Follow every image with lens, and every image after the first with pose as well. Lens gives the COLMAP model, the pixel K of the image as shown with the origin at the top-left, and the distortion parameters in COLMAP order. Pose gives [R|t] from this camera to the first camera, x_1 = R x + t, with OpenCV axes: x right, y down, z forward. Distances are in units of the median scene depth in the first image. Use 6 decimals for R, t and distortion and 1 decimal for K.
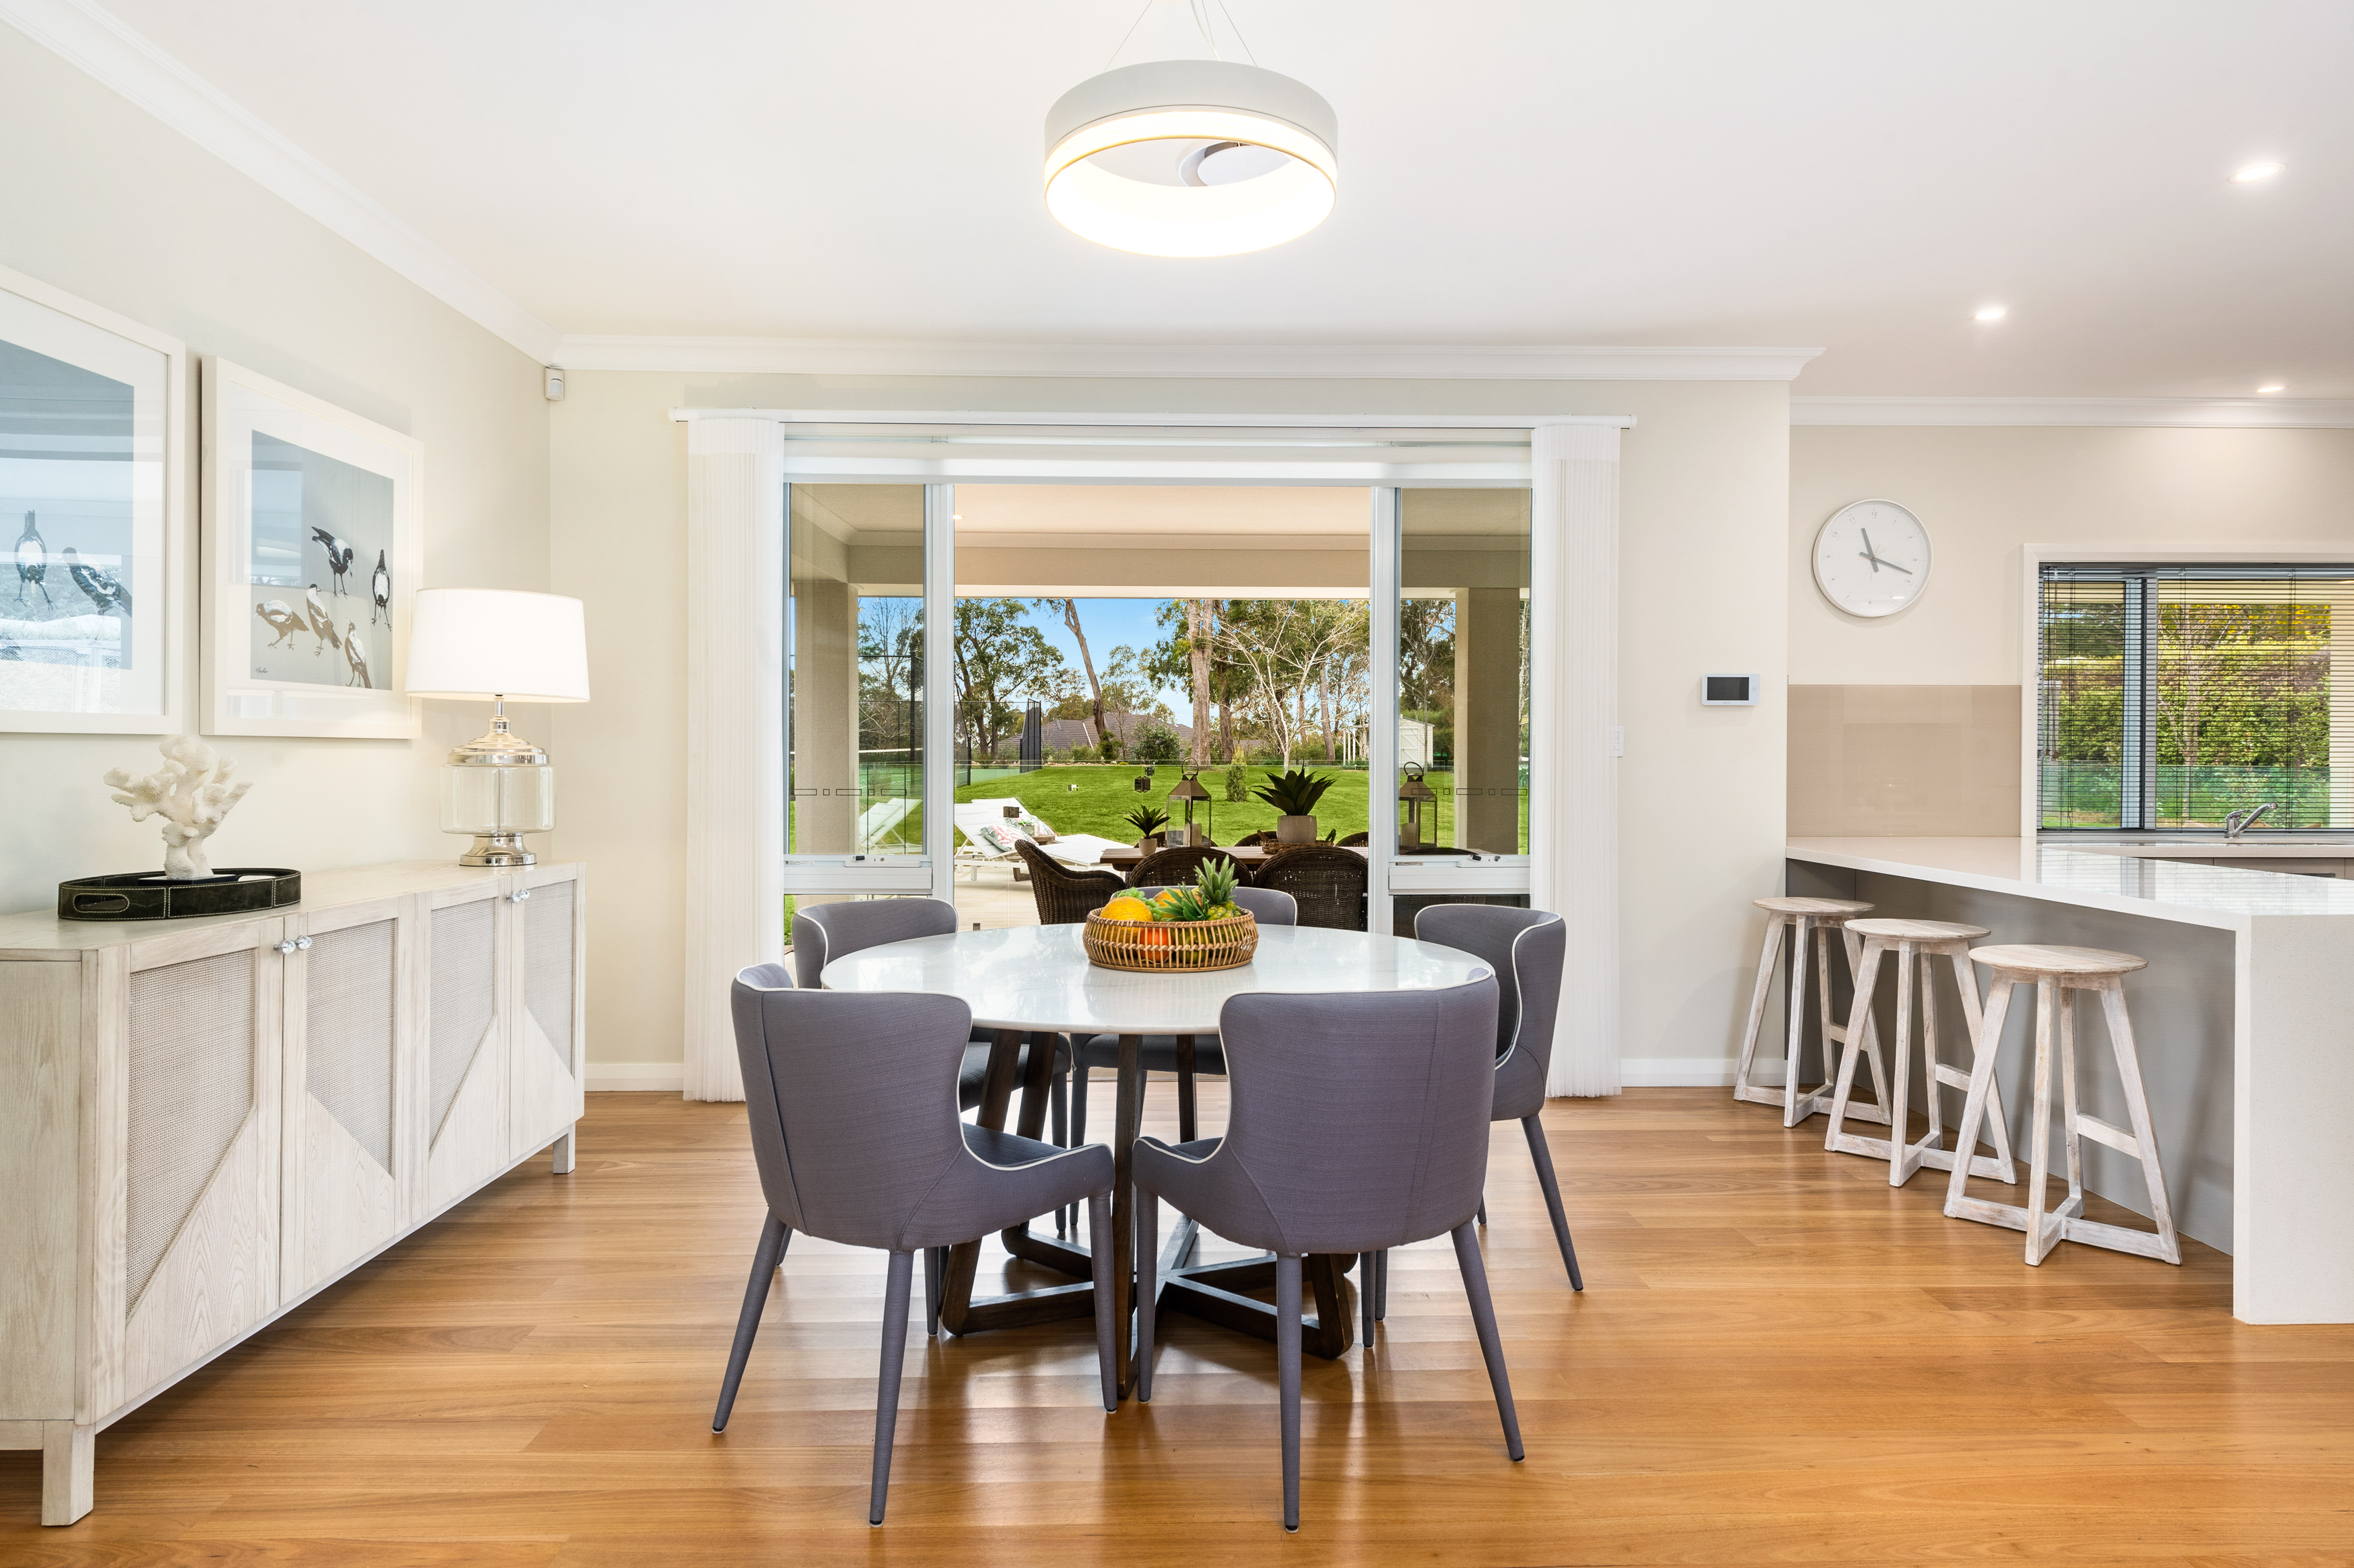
lens RADIAL K [[1349.8, 0, 1171.9], [0, 1349.8, 759.7], [0, 0, 1]] dist [-0.000608, 0.000161]
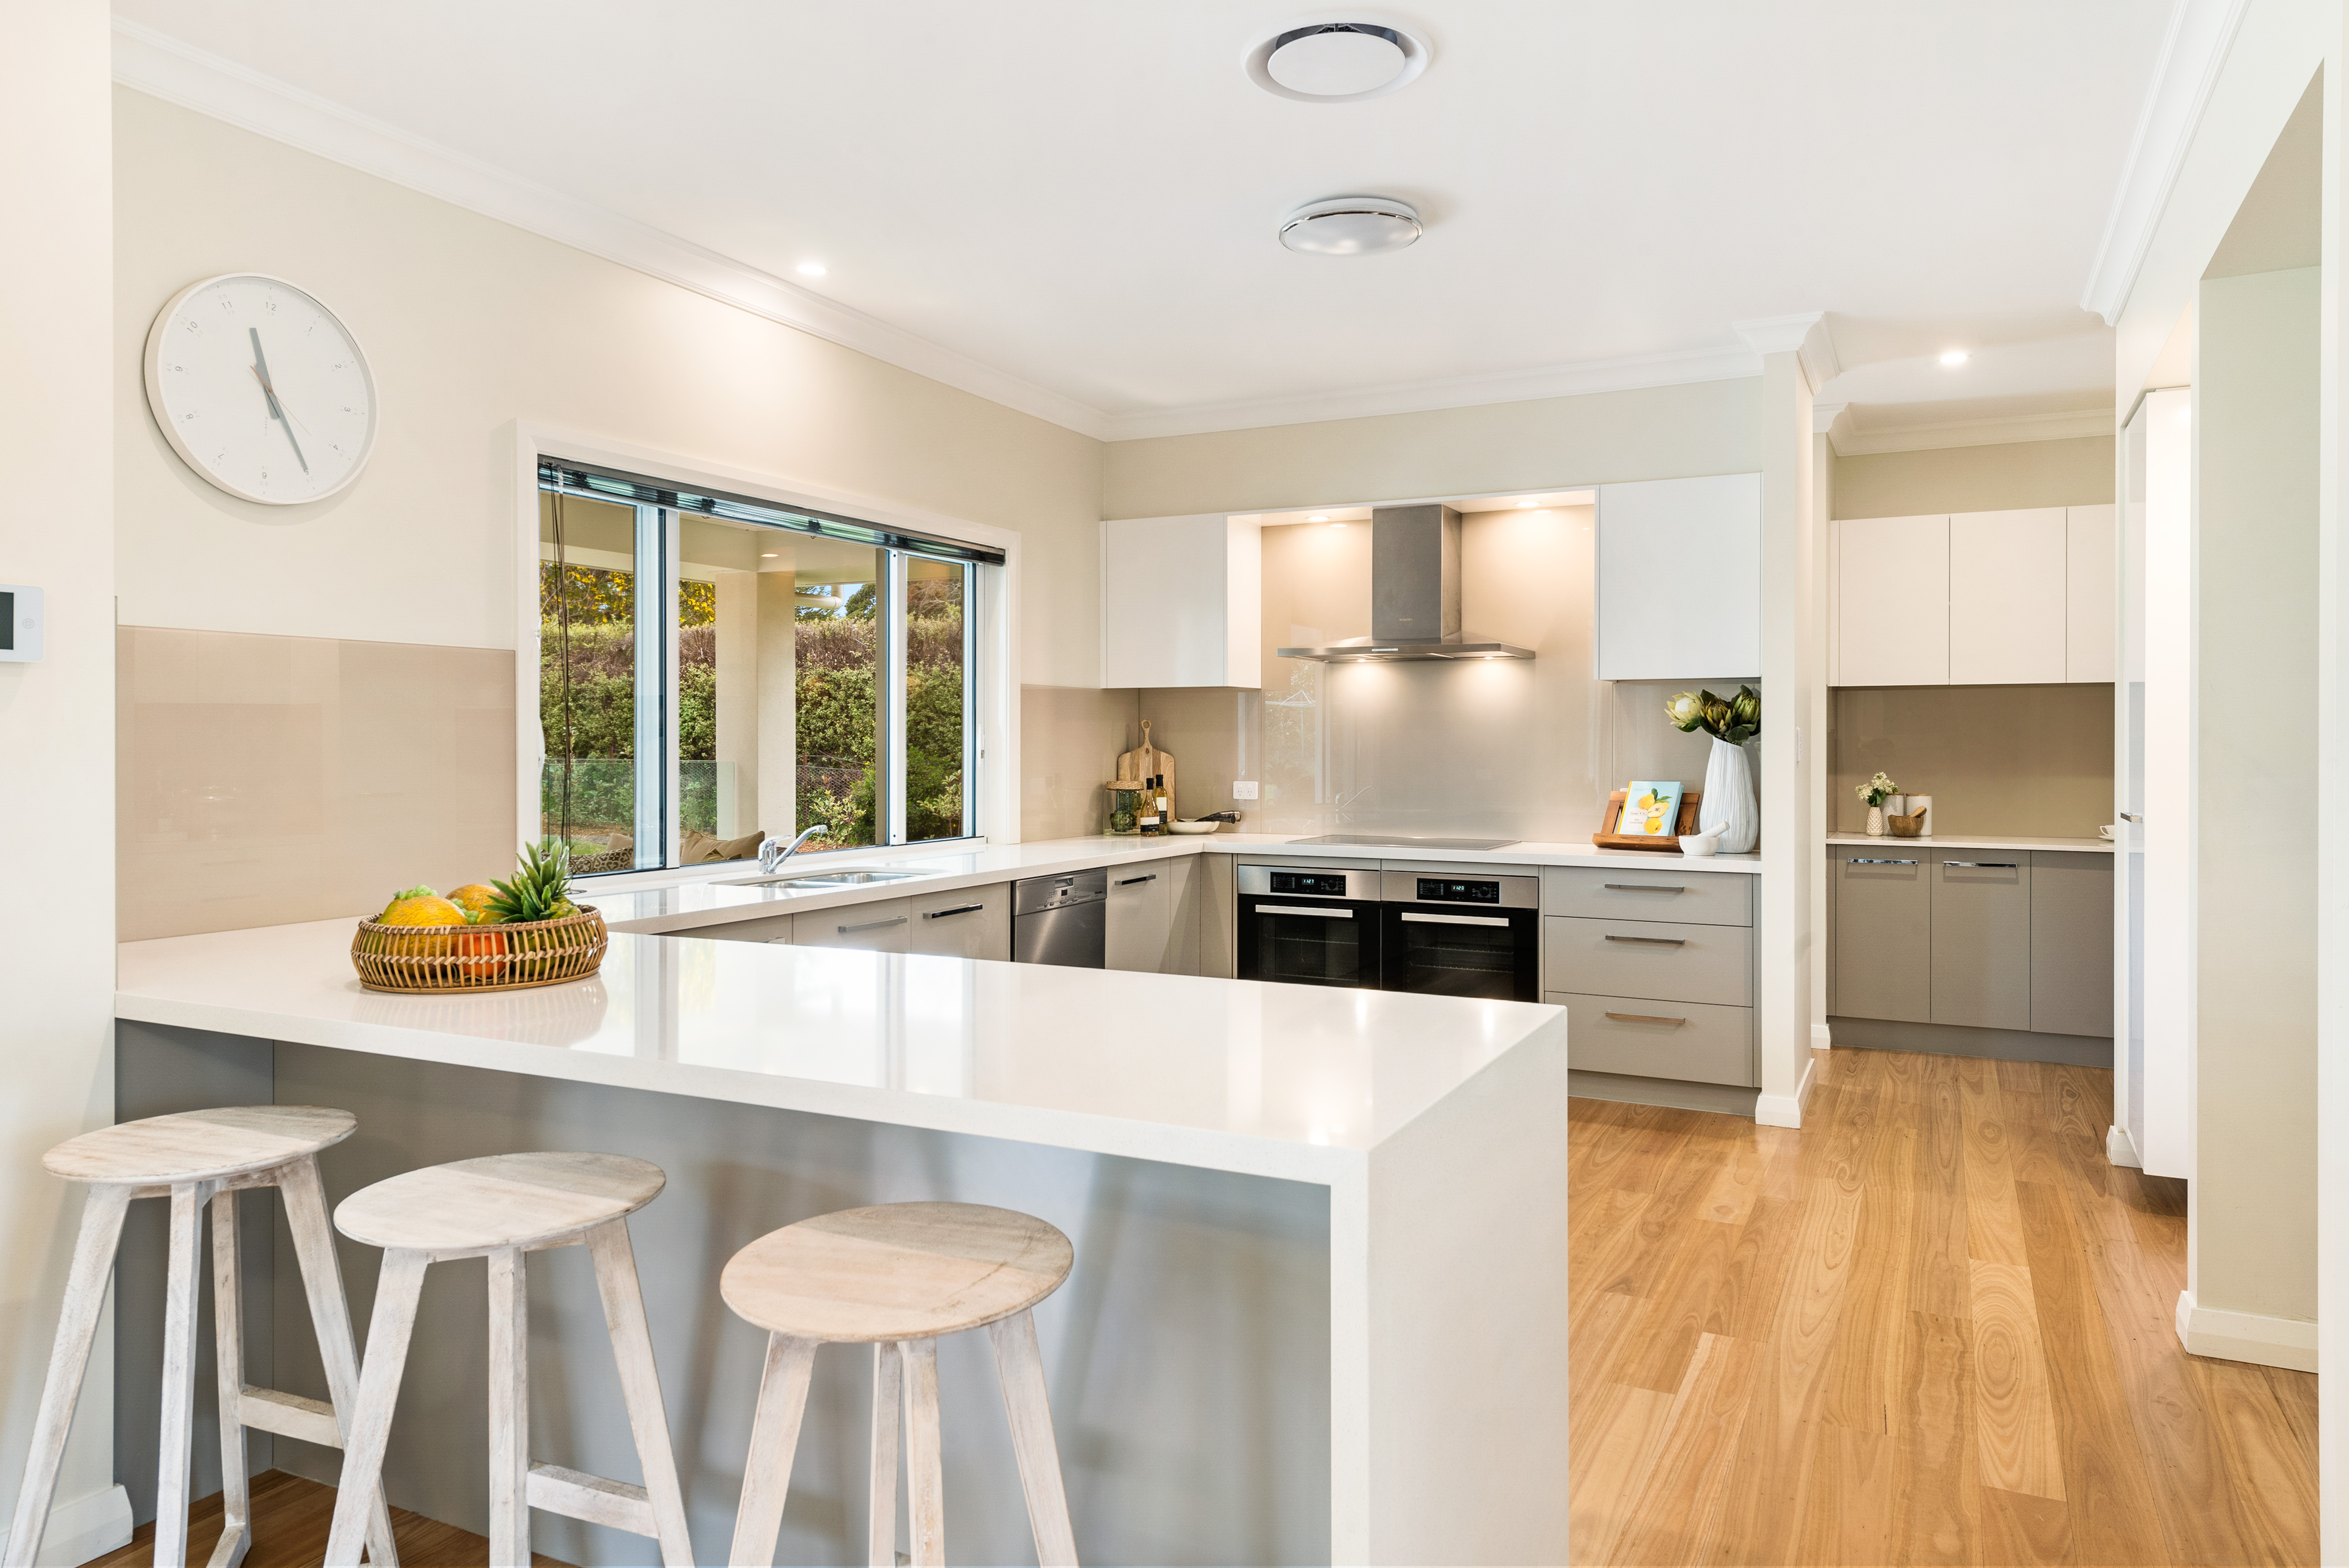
lens RADIAL K [[1518.1, 0, 1172.9], [0, 1518.1, 752.5], [0, 0, 1]] dist [0.047205, -0.000082]
pose [[0.466062, -0.007995, 0.884716, 0.153591], [0.001480, 0.999965, 0.008257, -0.014429], [-0.884751, -0.002539, 0.466058, 0.414703]]
